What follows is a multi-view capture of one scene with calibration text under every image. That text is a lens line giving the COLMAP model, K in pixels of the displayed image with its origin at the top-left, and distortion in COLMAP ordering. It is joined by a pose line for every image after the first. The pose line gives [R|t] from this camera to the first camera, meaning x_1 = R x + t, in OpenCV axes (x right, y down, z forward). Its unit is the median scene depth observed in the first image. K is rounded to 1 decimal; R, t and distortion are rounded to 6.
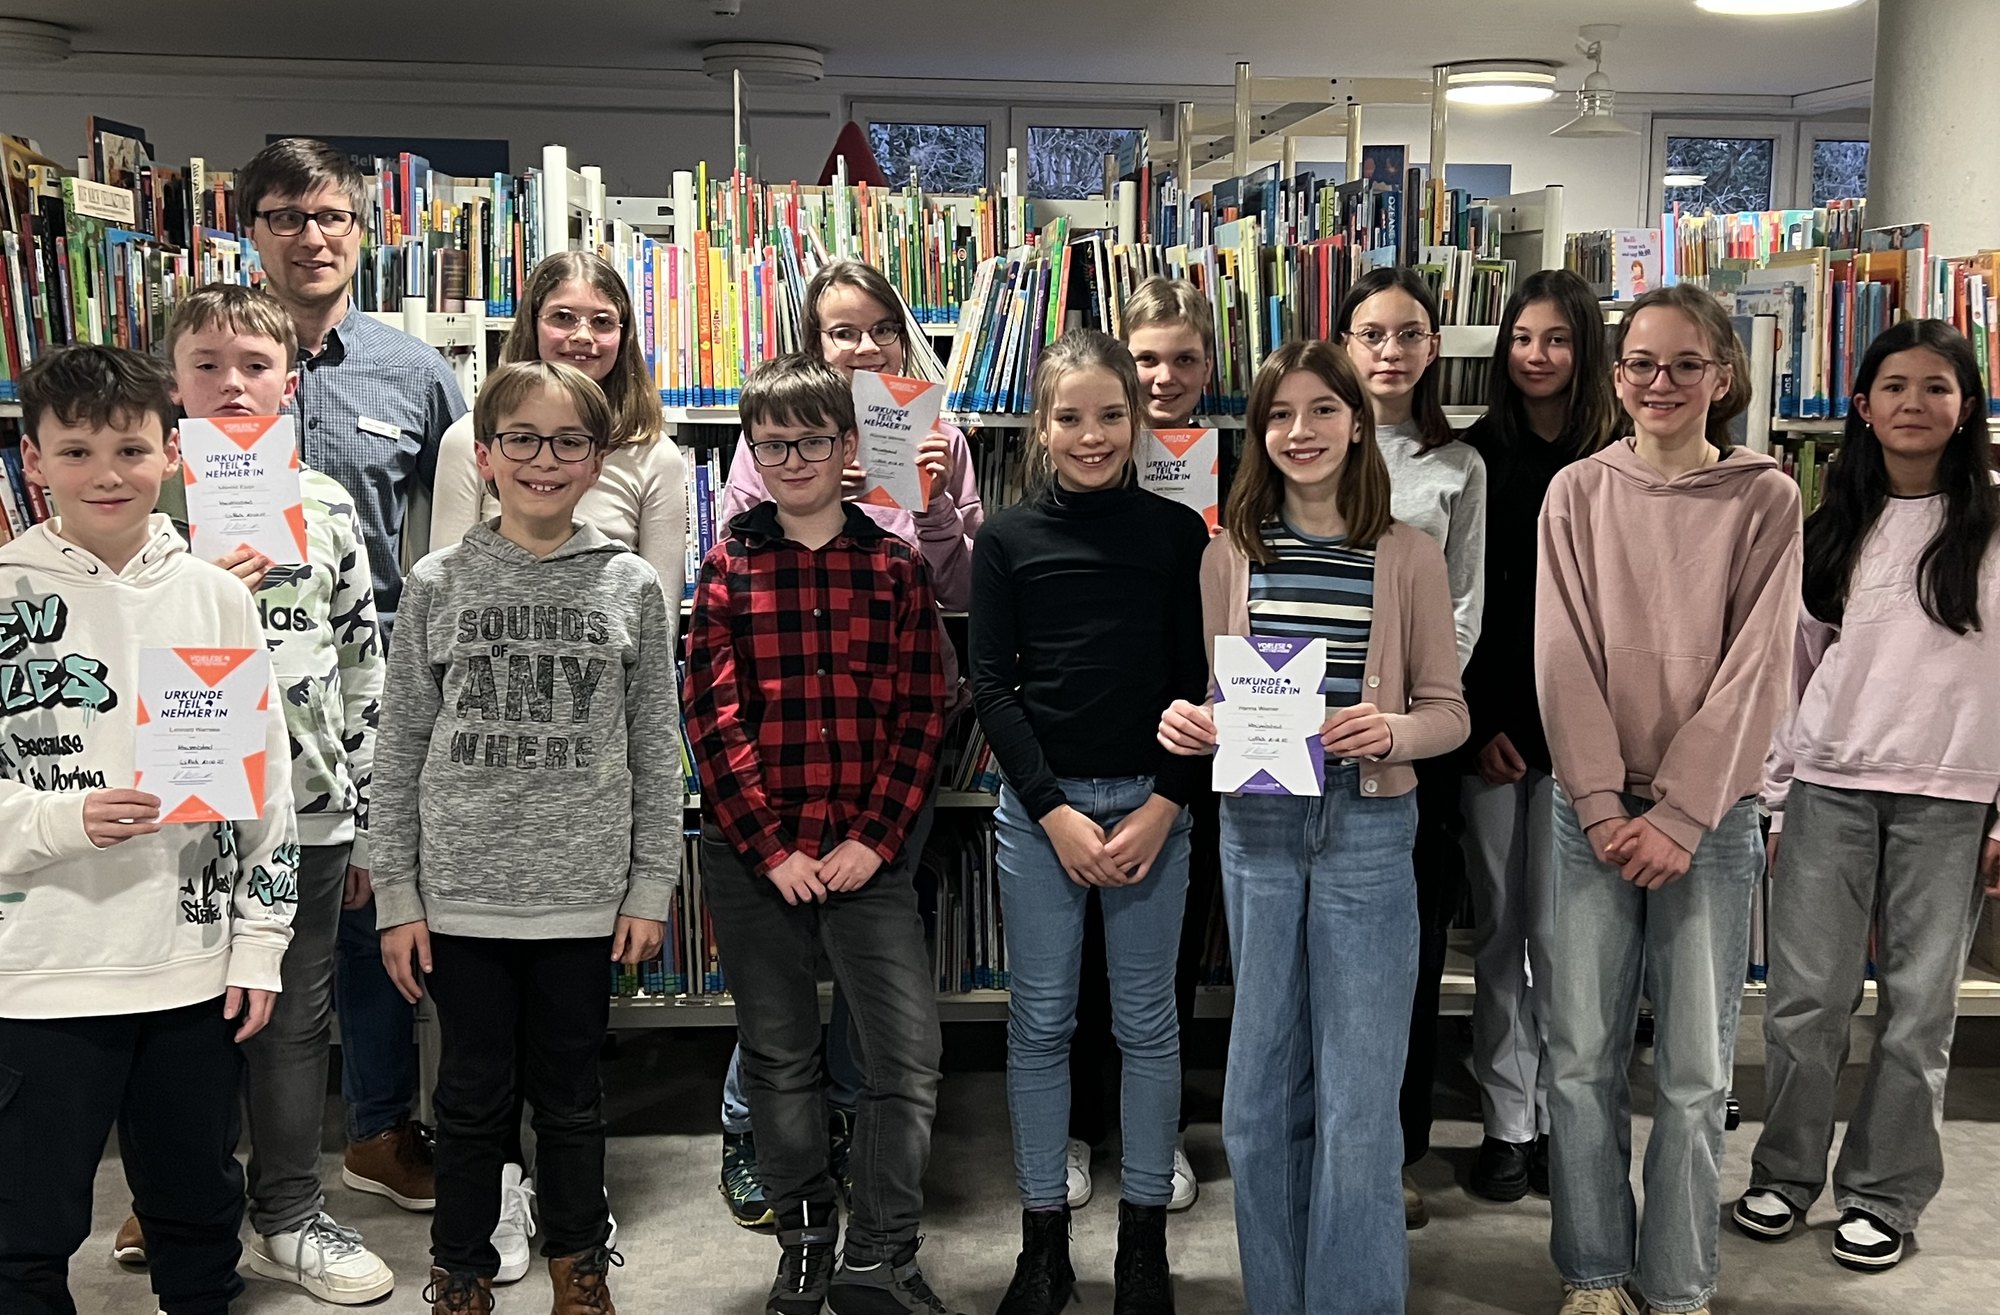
lens RADIAL K [[2482.9, 0, 1001.3], [0, 2482.9, 652.3], [0, 0, 1]] dist [-0.005721, 0.000000]
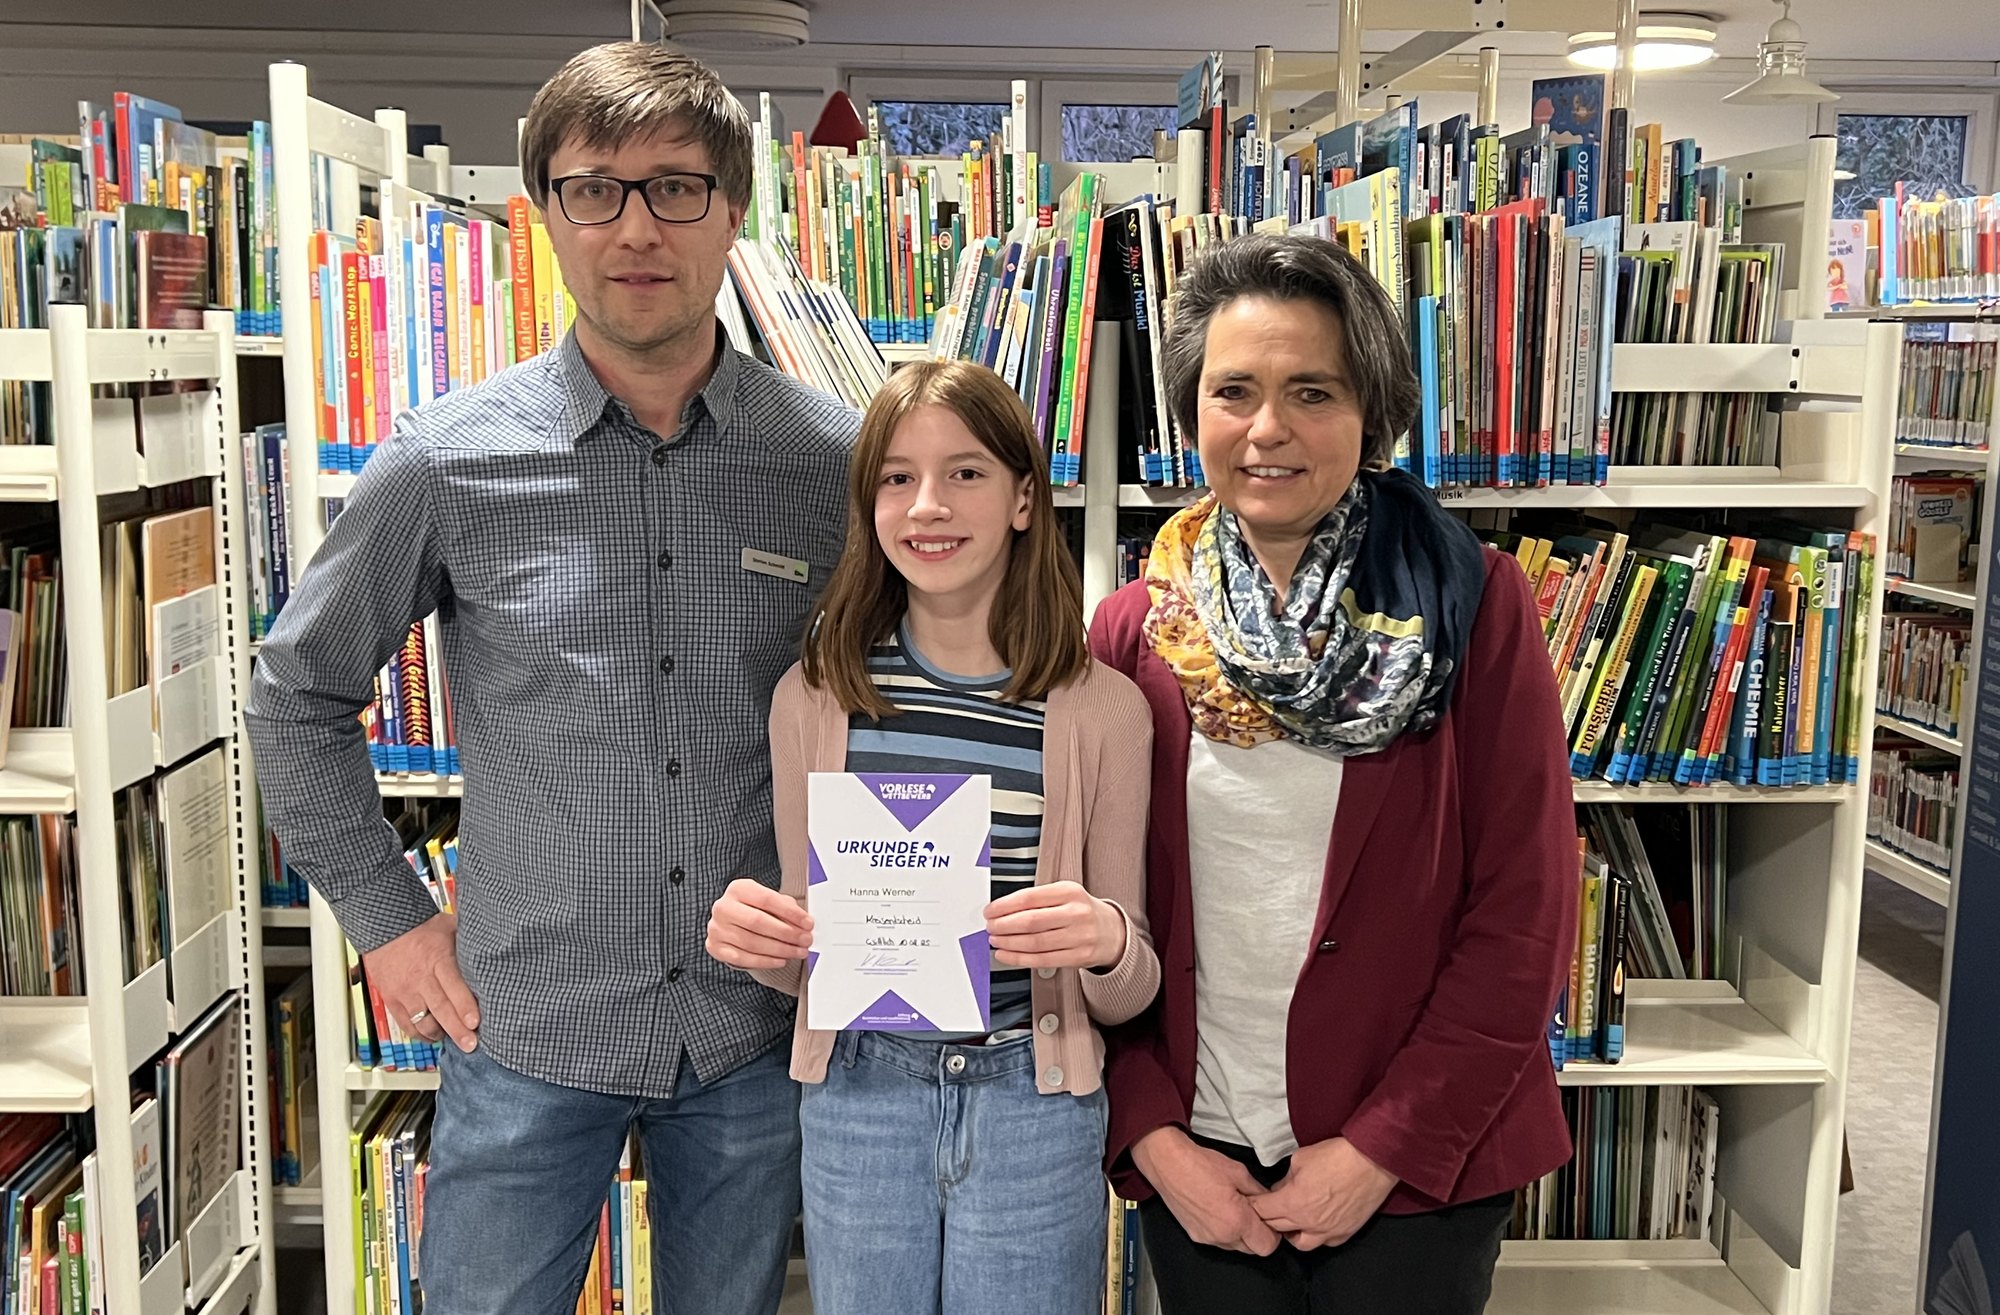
lens RADIAL K [[1917.2, 0, 998.3], [0, 1917.2, 666.6], [0, 0, 1]] dist [-0.008096, 0.000000]
pose [[0.999285, 0.003231, -0.037661, 0.018891], [-0.001920, 0.999393, 0.034790, -0.062283], [0.037751, -0.034693, 0.998685, 0.474350]]
